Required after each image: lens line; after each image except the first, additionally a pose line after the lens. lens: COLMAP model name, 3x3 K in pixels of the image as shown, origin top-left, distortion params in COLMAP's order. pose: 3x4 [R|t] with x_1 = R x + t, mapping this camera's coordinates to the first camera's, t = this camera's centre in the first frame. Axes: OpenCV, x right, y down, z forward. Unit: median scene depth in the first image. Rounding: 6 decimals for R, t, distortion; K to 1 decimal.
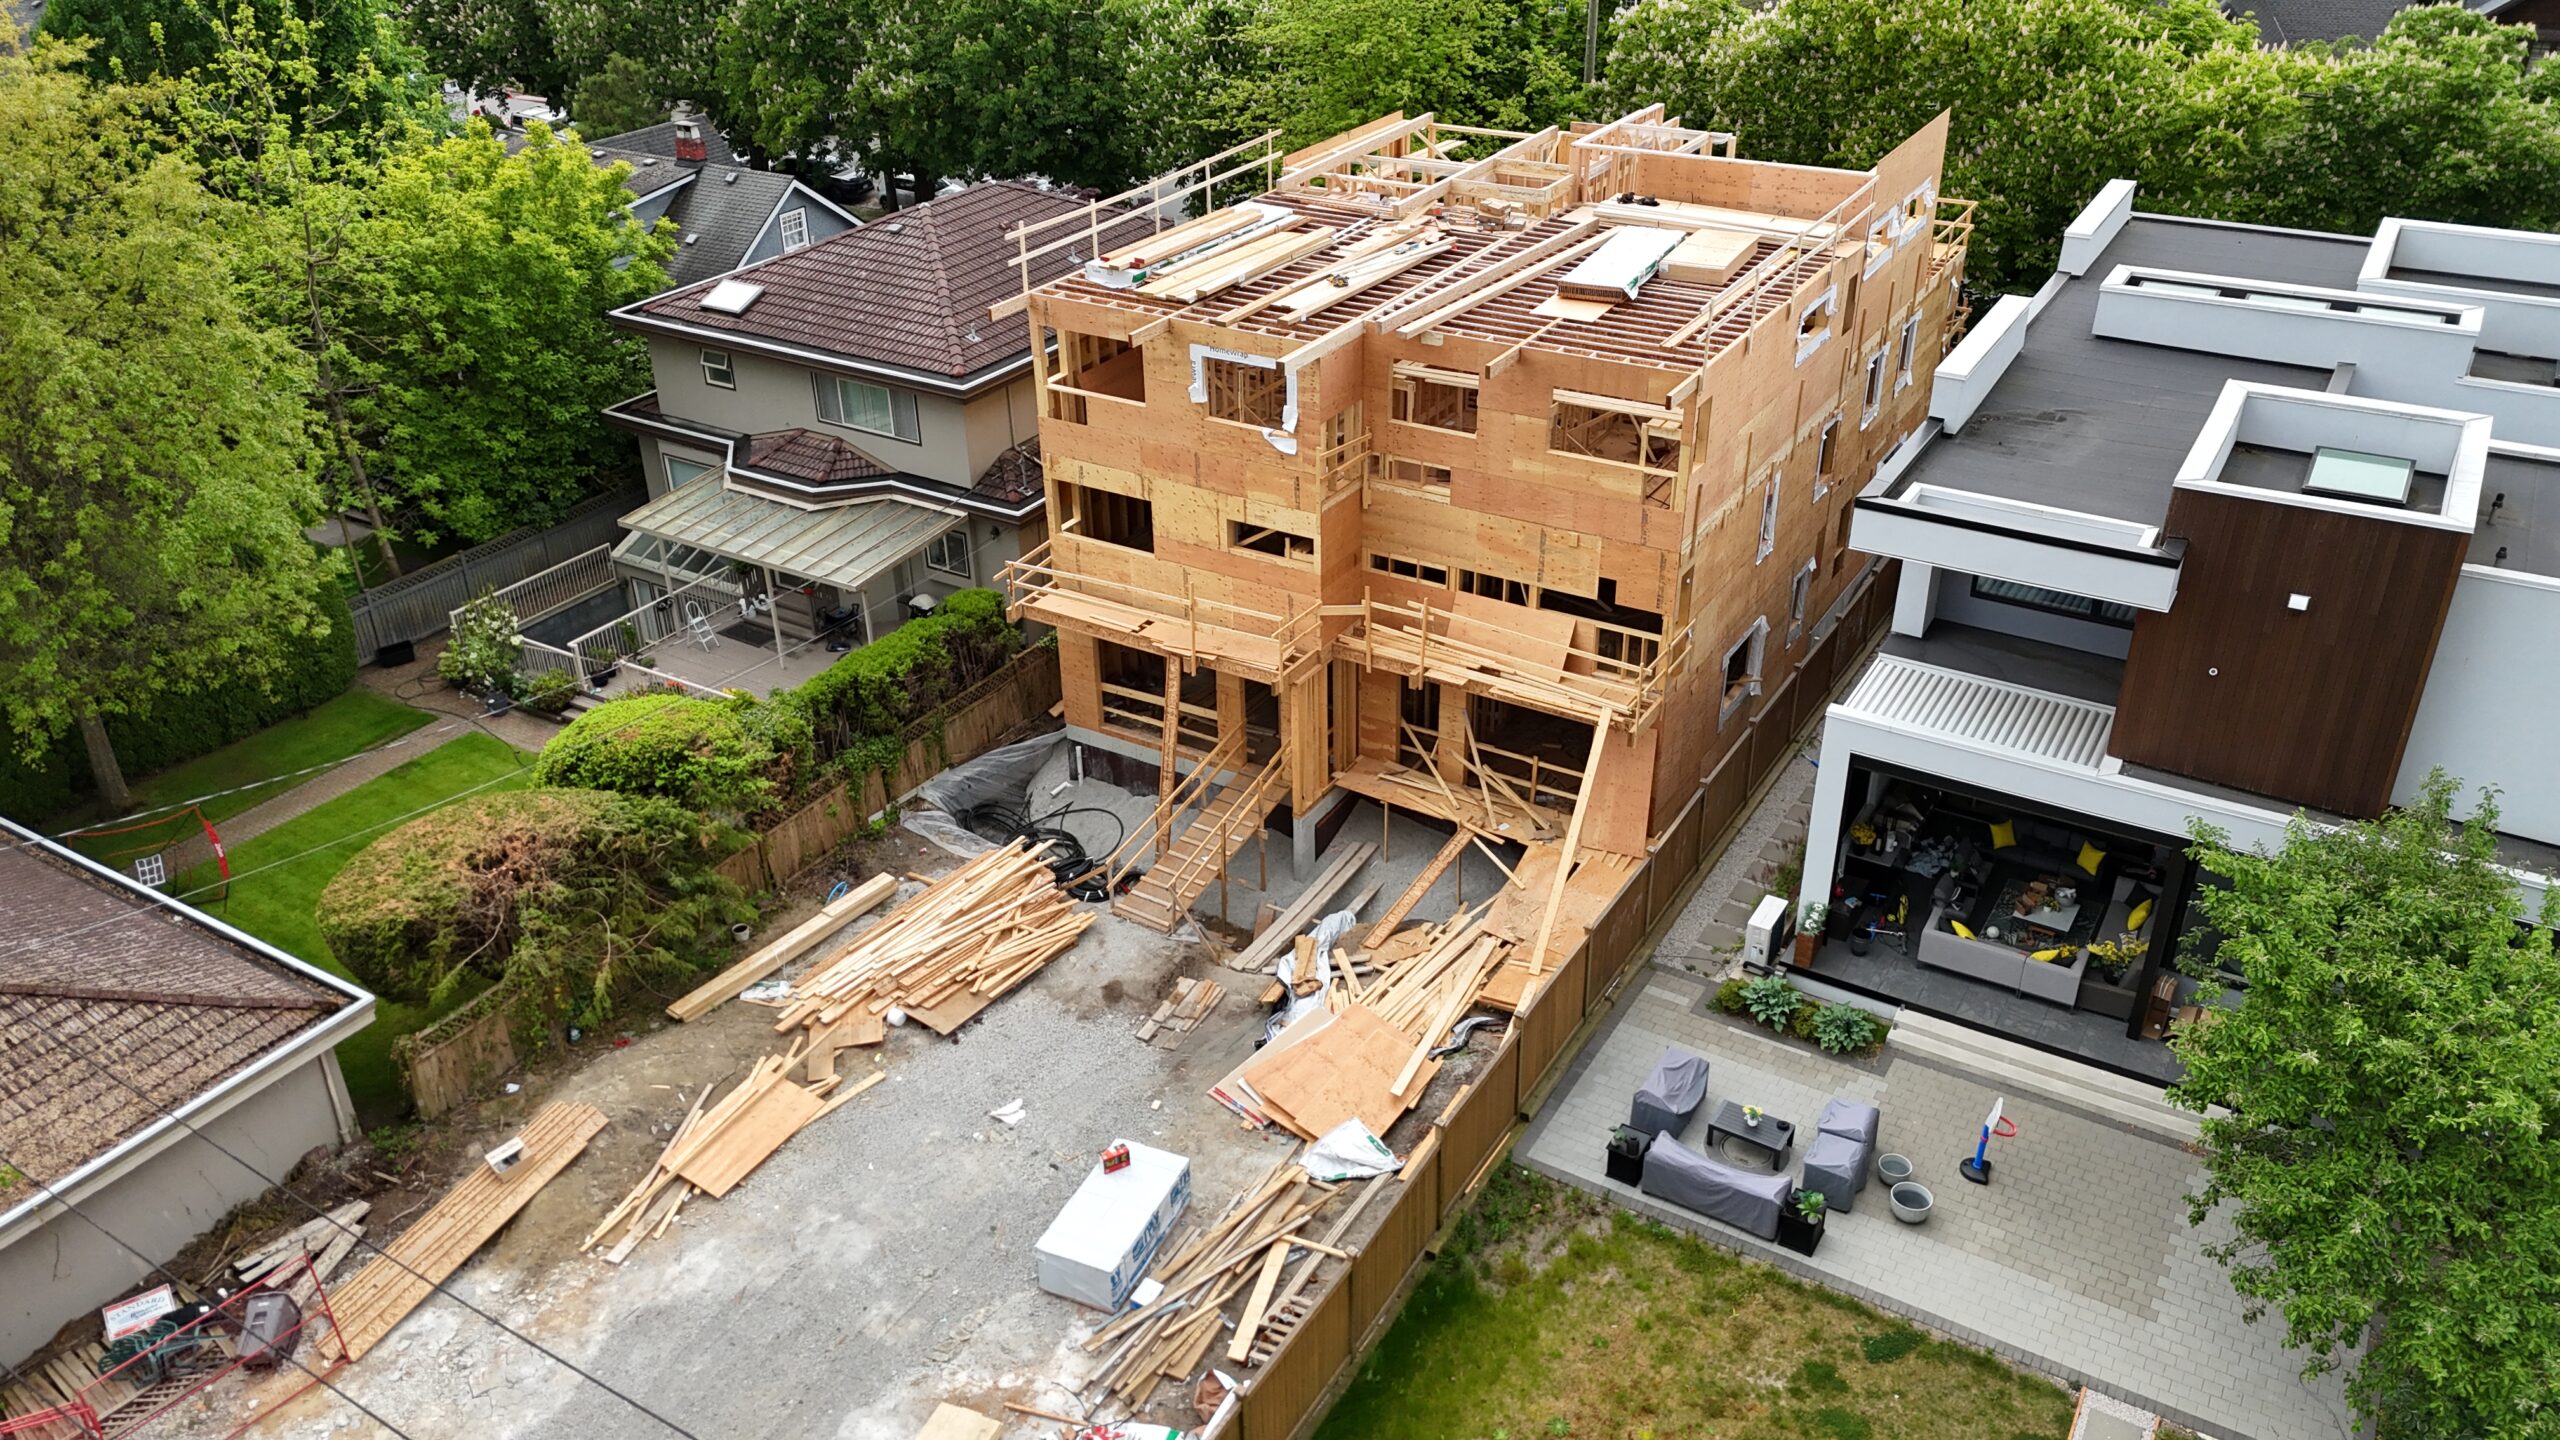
lens RADIAL K [[1845.6, 0, 1280.0], [0, 1845.6, 720.0], [0, 0, 1]] dist [0.087159, -0.089451]
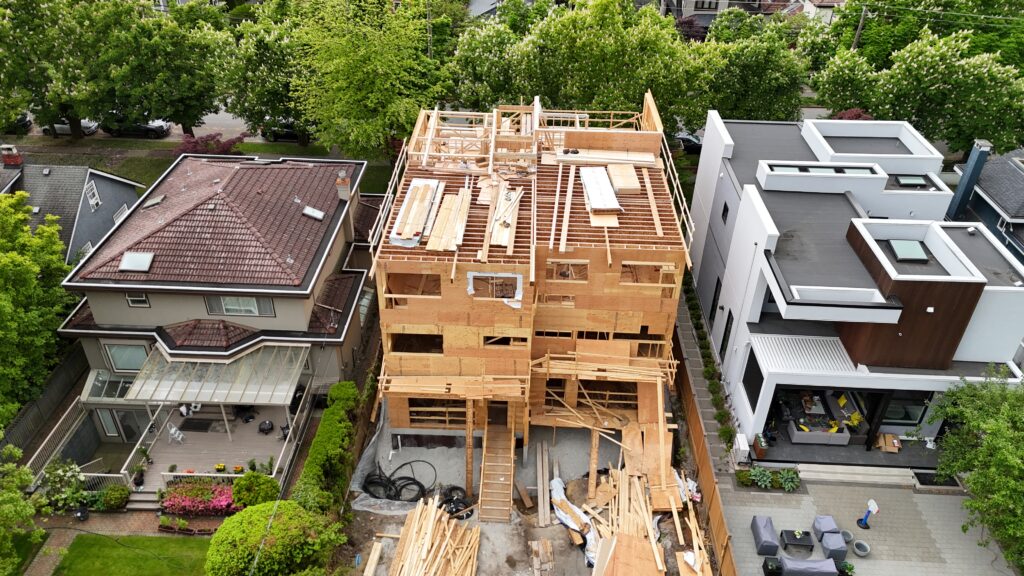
lens RADIAL K [[744.0, 0, 512.0], [0, 744.0, 288.0], [0, 0, 1]] dist [0.093463, -0.093082]
pose [[0.869868, -0.250998, 0.424652, -0.370140], [0.211398, 0.967492, 0.138820, -0.284767], [-0.445691, -0.030985, 0.894651, 0.168616]]
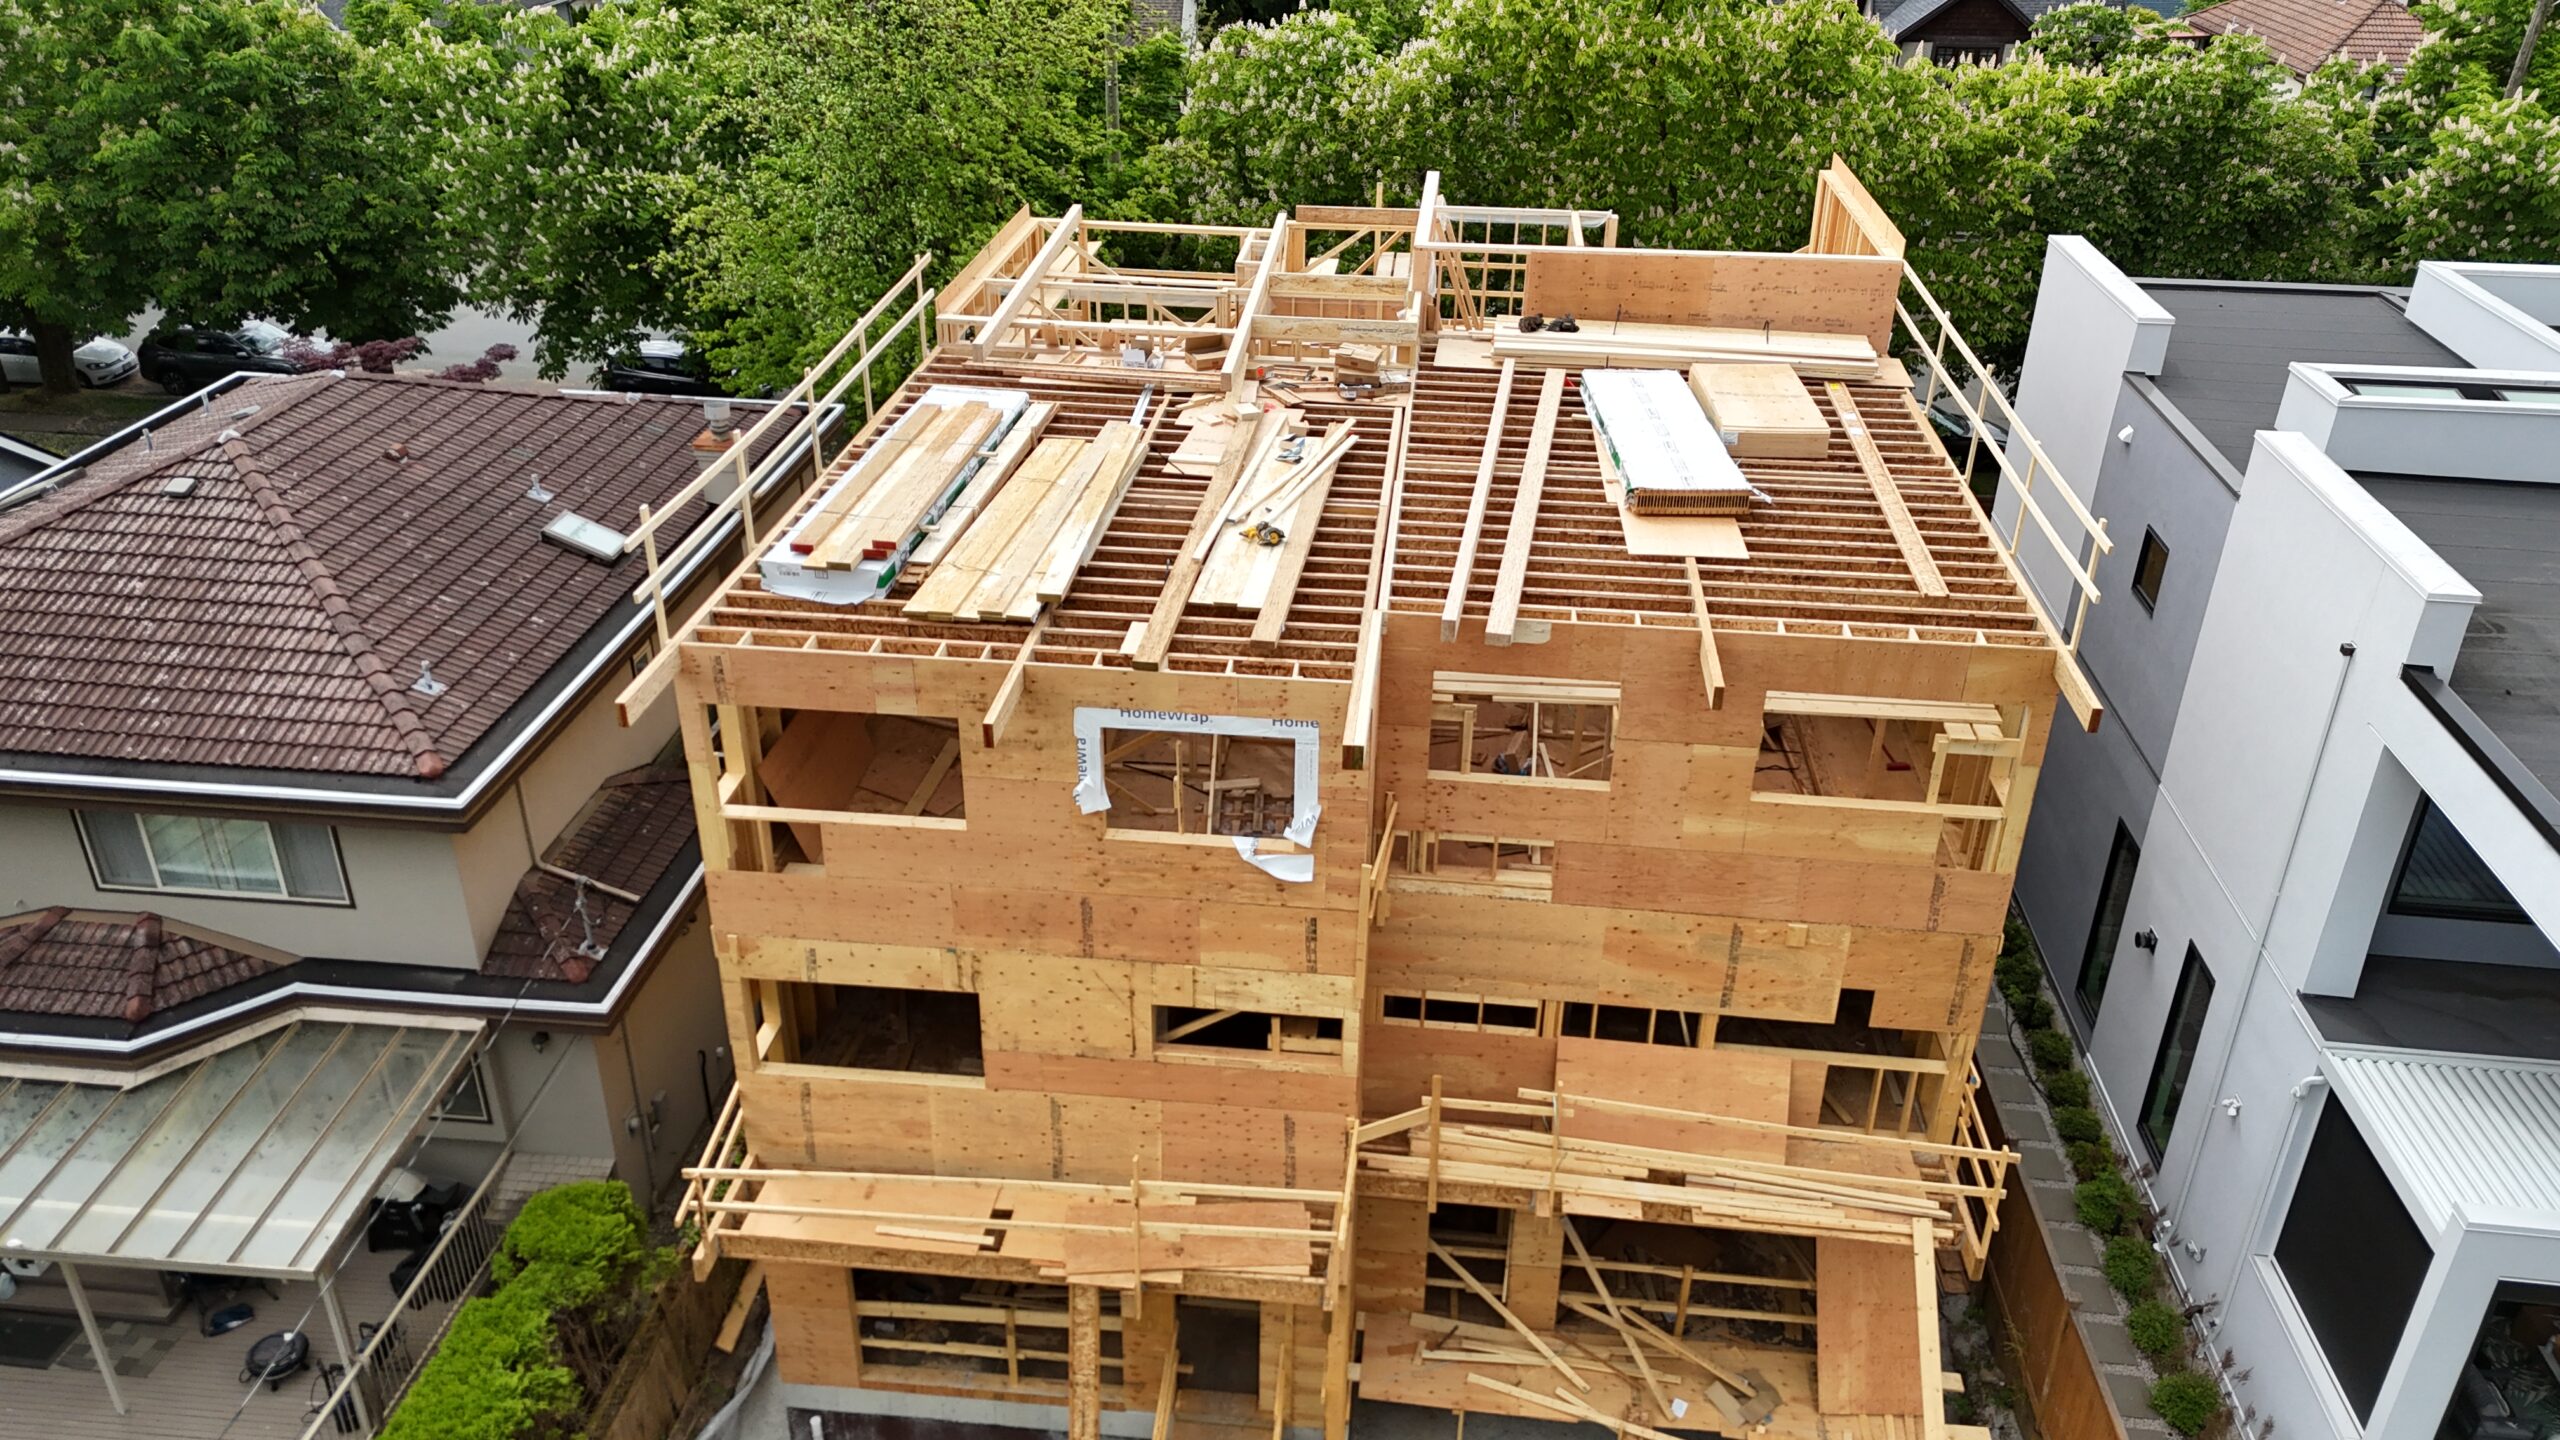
lens RADIAL K [[1859.9, 0, 1280.0], [0, 1859.9, 720.0], [0, 0, 1]] dist [0.093463, -0.093082]
pose [[0.902574, -0.178342, 0.391861, -0.188436], [0.187523, 0.982145, 0.015069, -0.189138], [-0.387552, 0.059882, 0.919901, 0.492941]]
